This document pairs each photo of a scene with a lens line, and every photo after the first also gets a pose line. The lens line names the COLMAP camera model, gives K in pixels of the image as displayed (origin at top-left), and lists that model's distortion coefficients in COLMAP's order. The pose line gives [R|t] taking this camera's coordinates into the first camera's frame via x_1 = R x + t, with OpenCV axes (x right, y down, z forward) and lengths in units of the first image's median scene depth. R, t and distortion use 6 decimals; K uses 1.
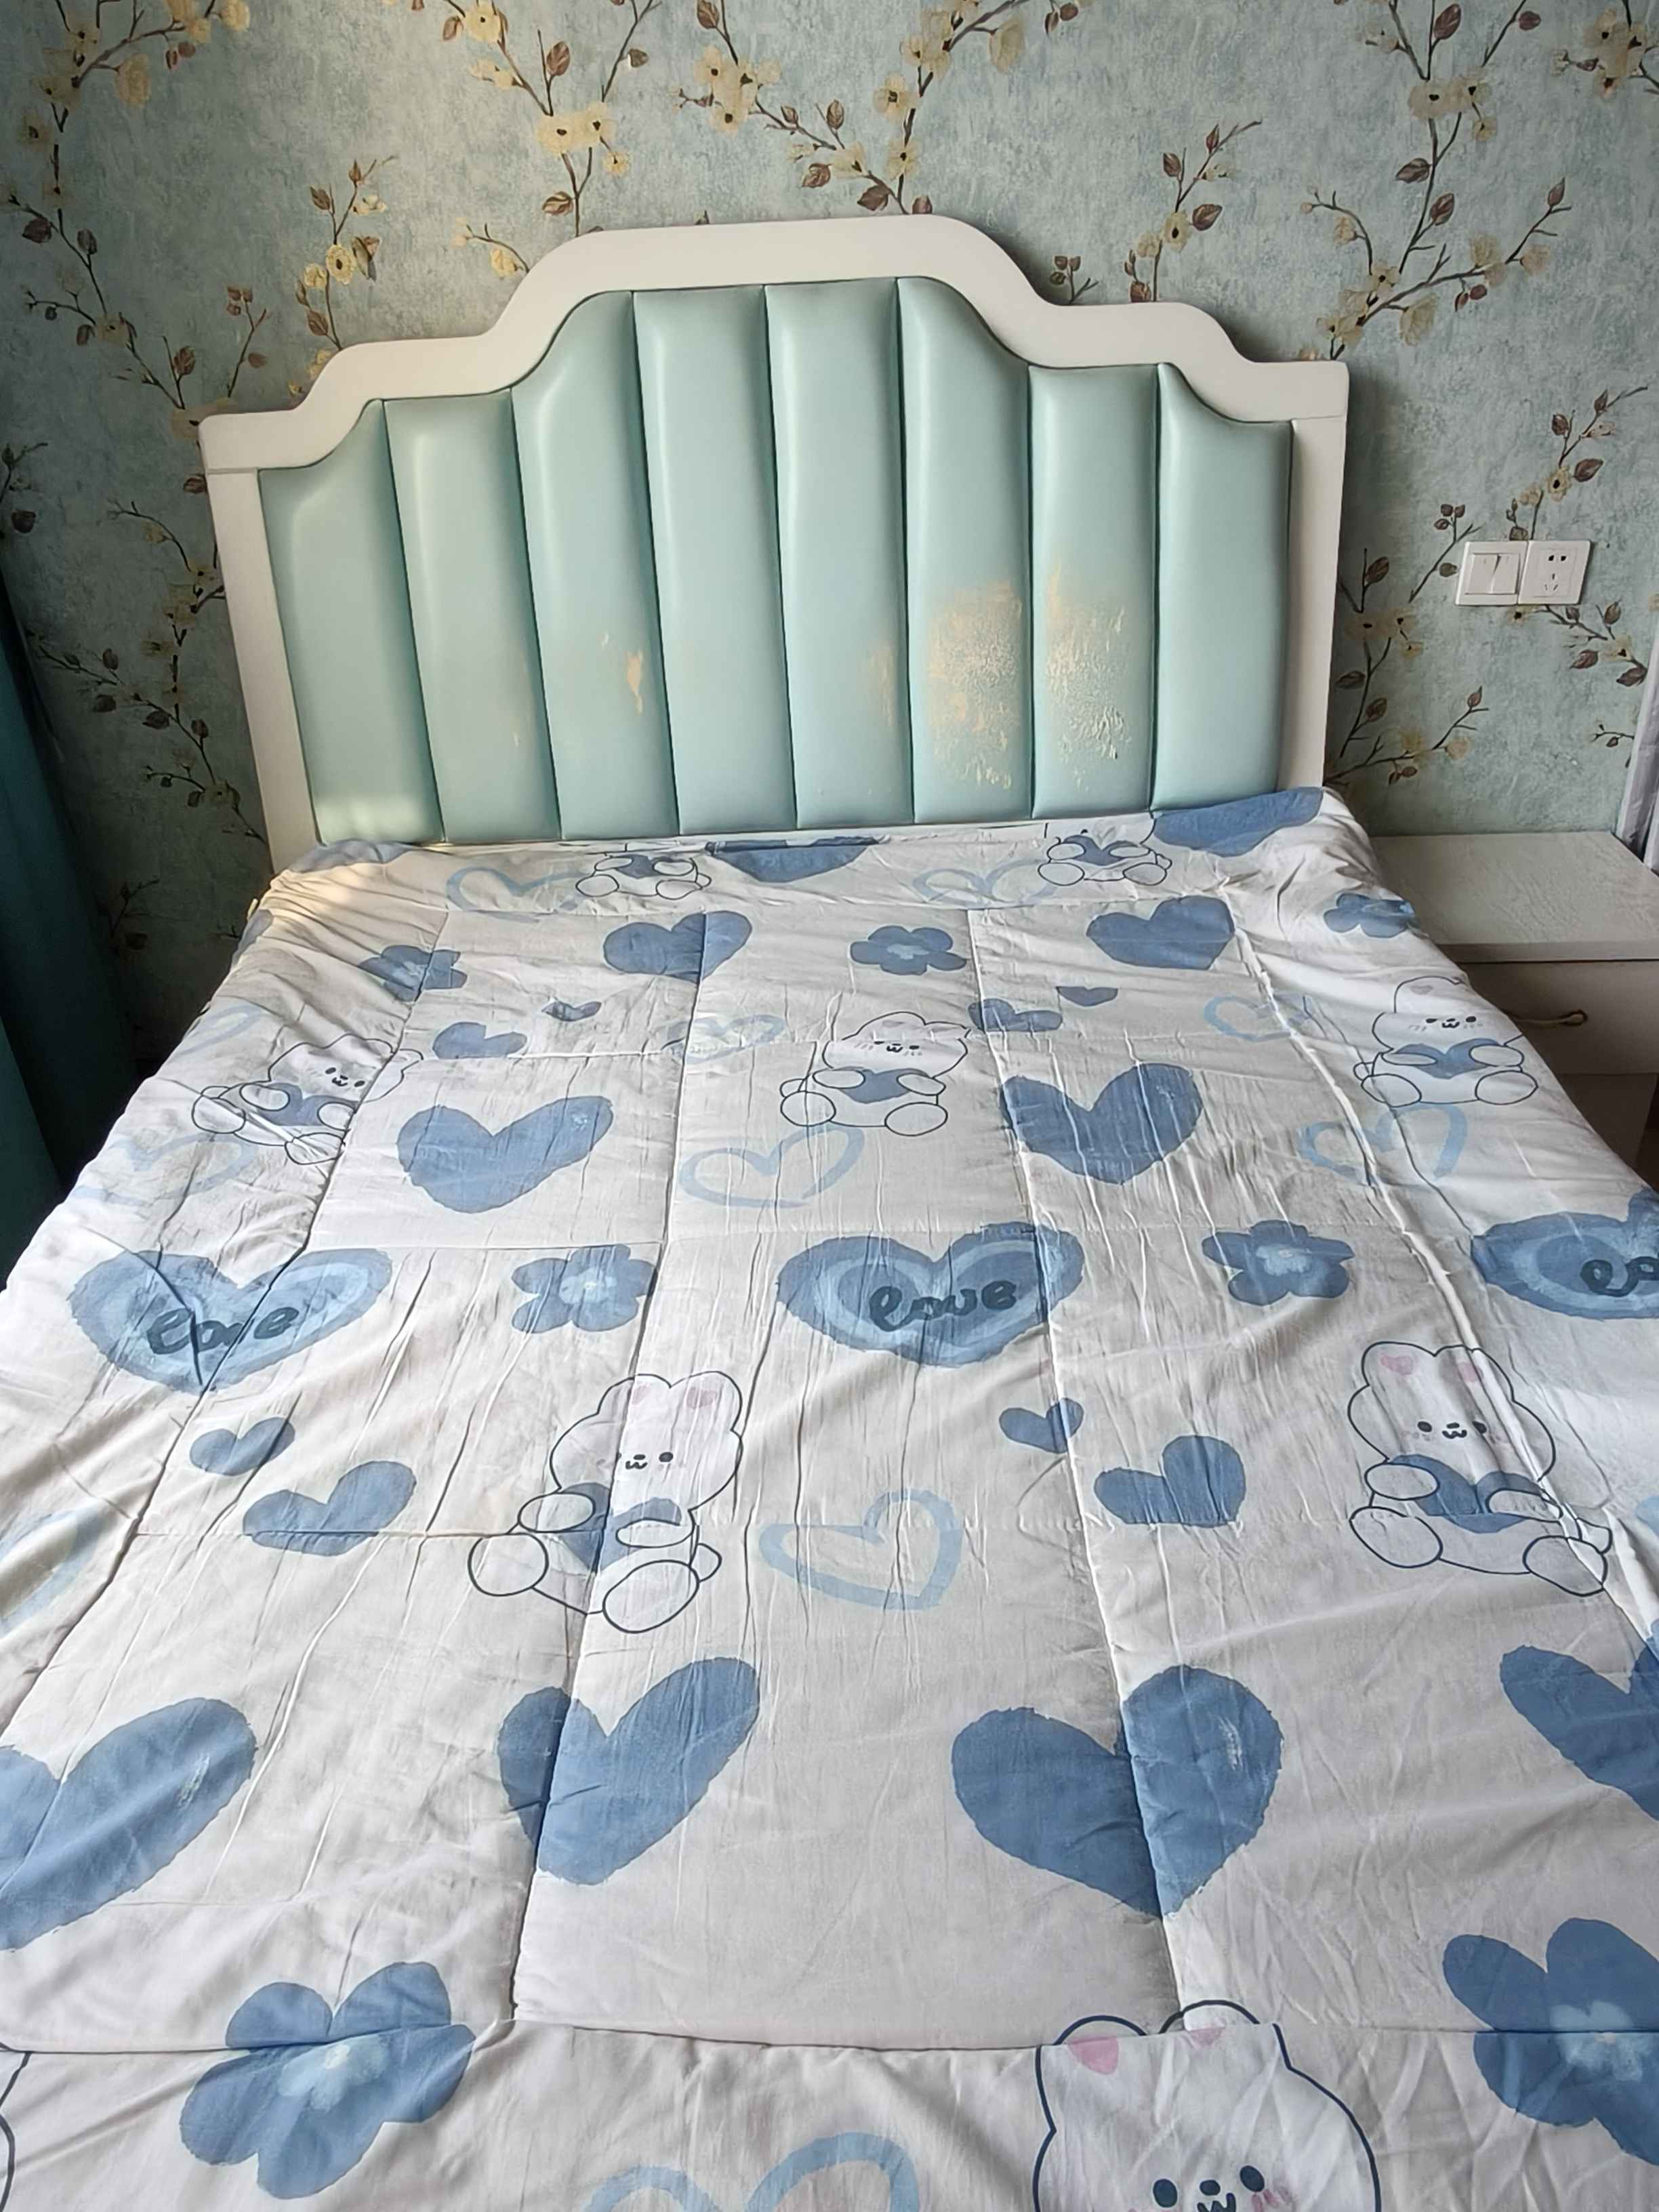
lens RADIAL K [[1569.2, 0, 829.5], [0, 1569.2, 1106.0], [0, 0, 1]] dist [0.006737, 0.001762]
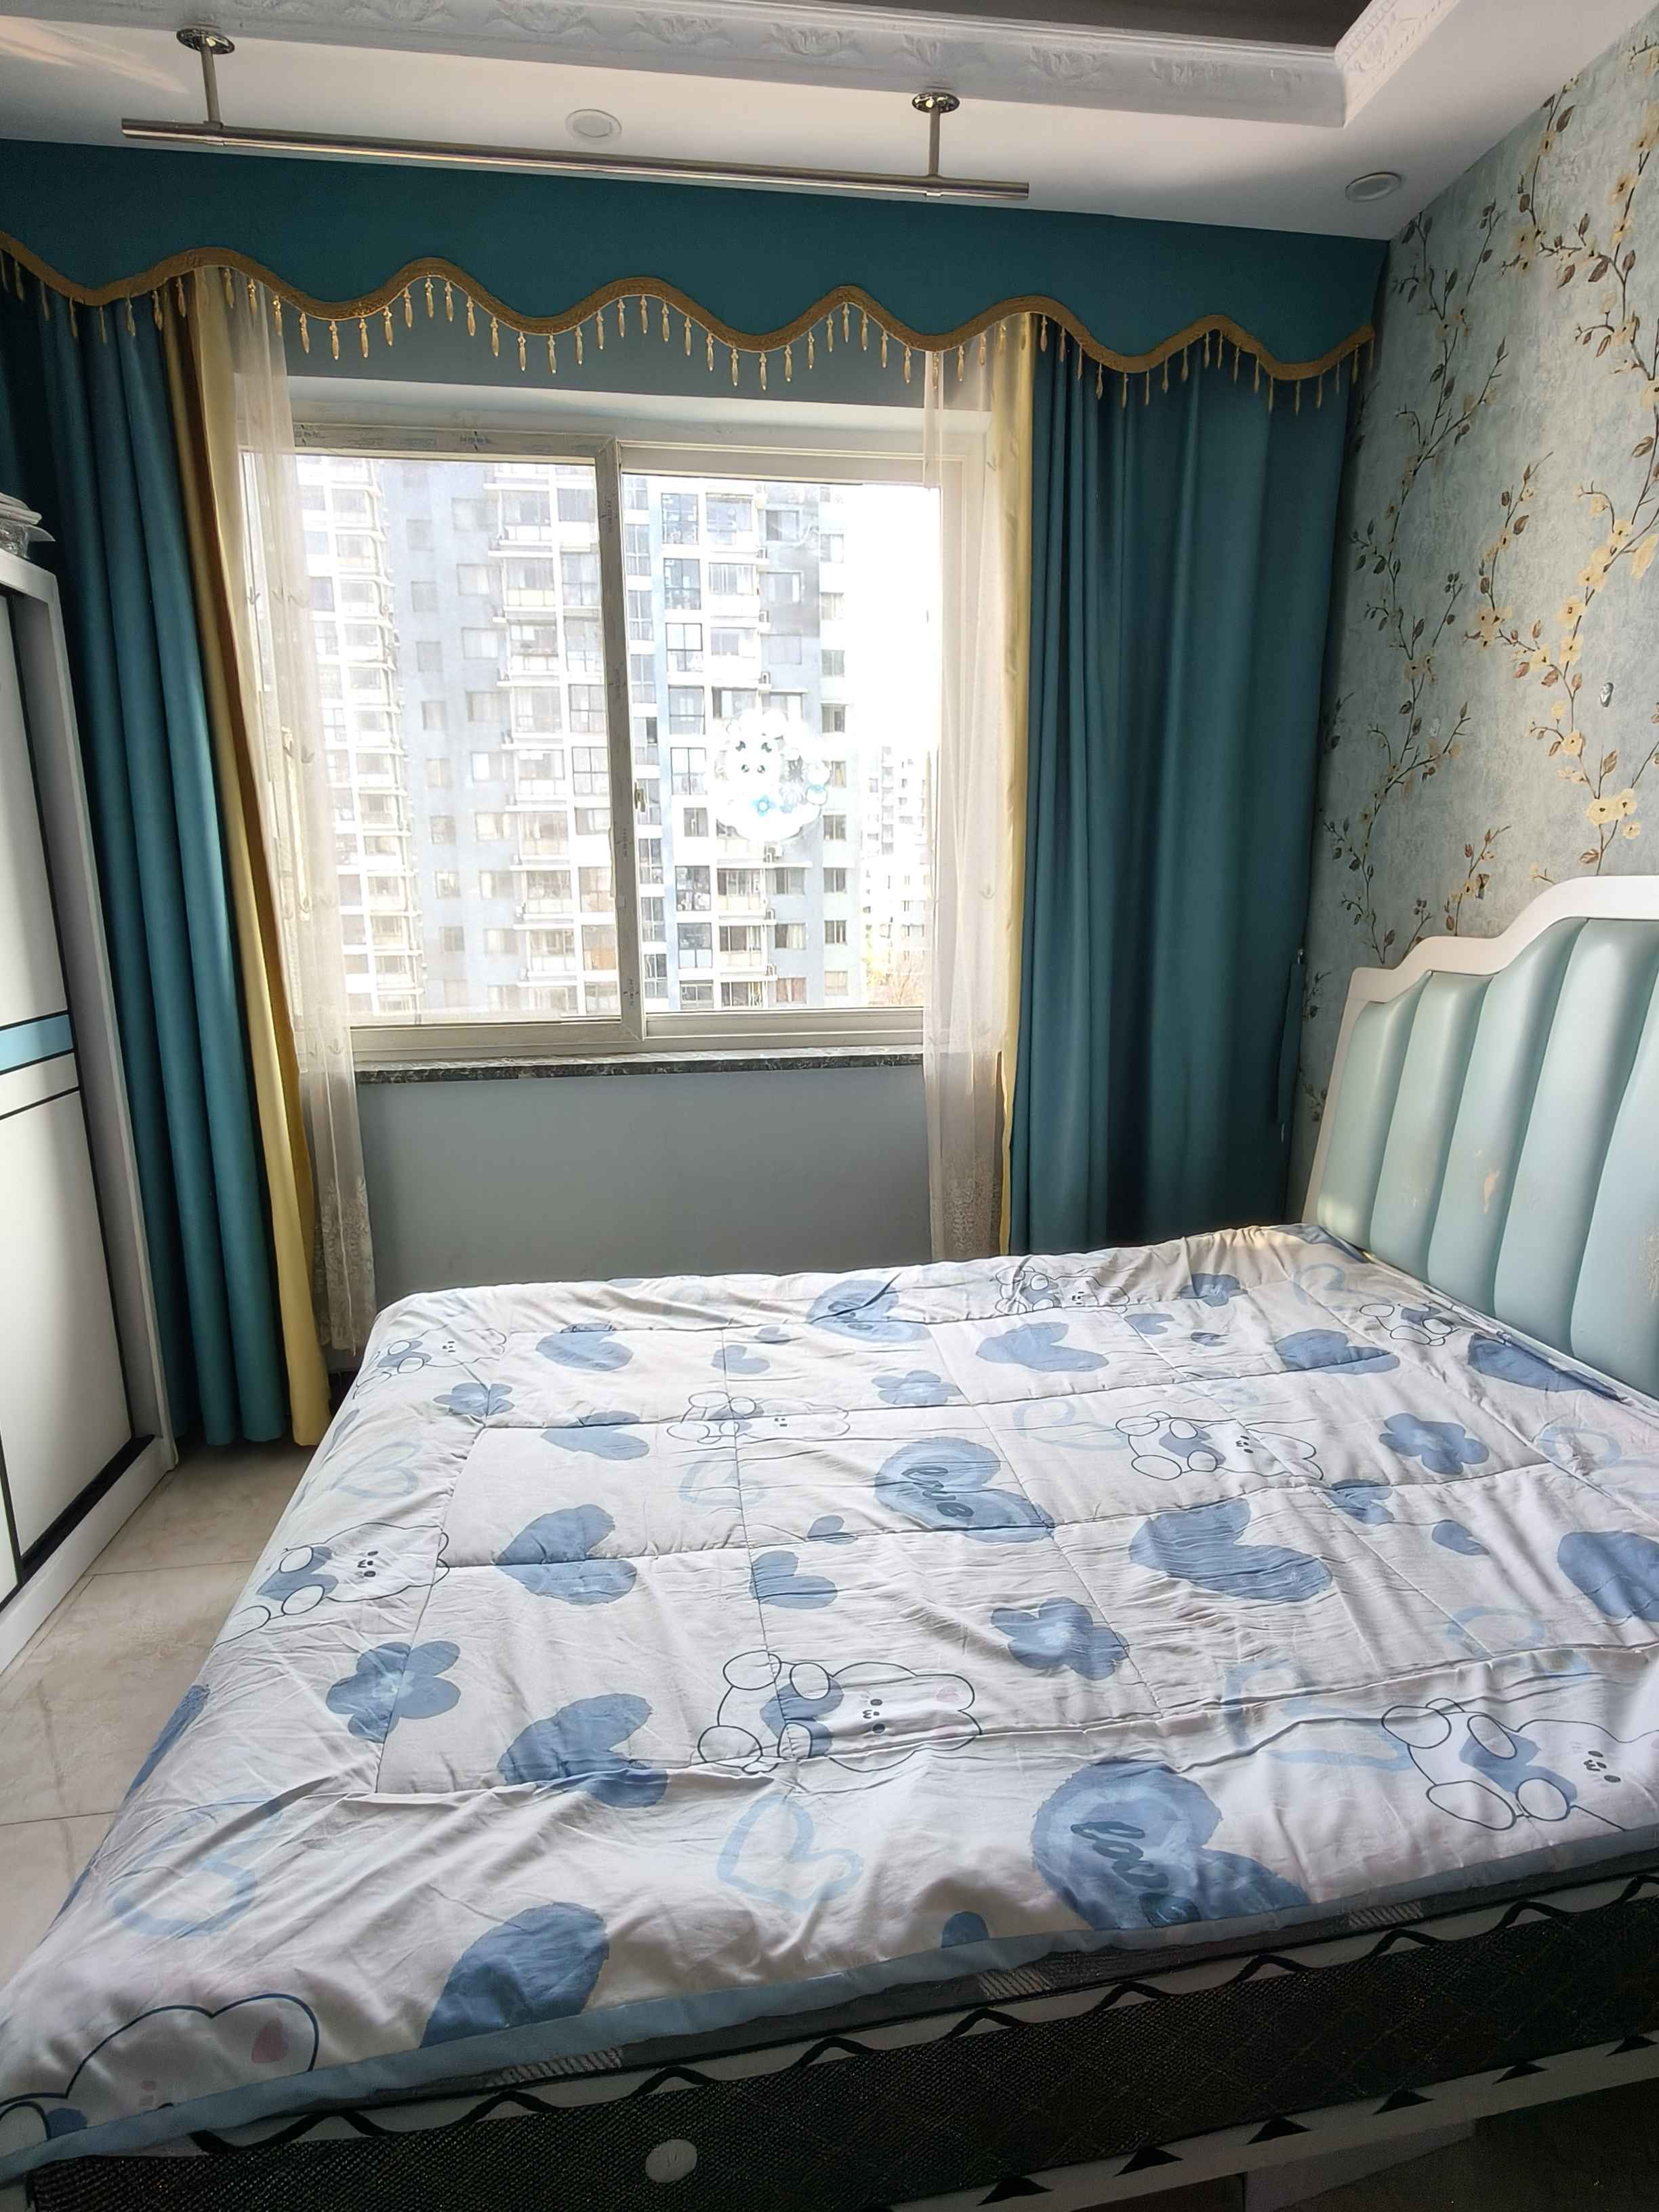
lens RADIAL K [[1000.1, 0, 762.0], [0, 1000.1, 1103.4], [0, 0, 1]] dist [0.008037, -0.000172]
pose [[0.181838, 0.253092, -0.950200, 0.713613], [-0.486343, 0.862993, 0.136794, -0.208352], [0.854637, 0.437249, 0.280014, 0.312066]]
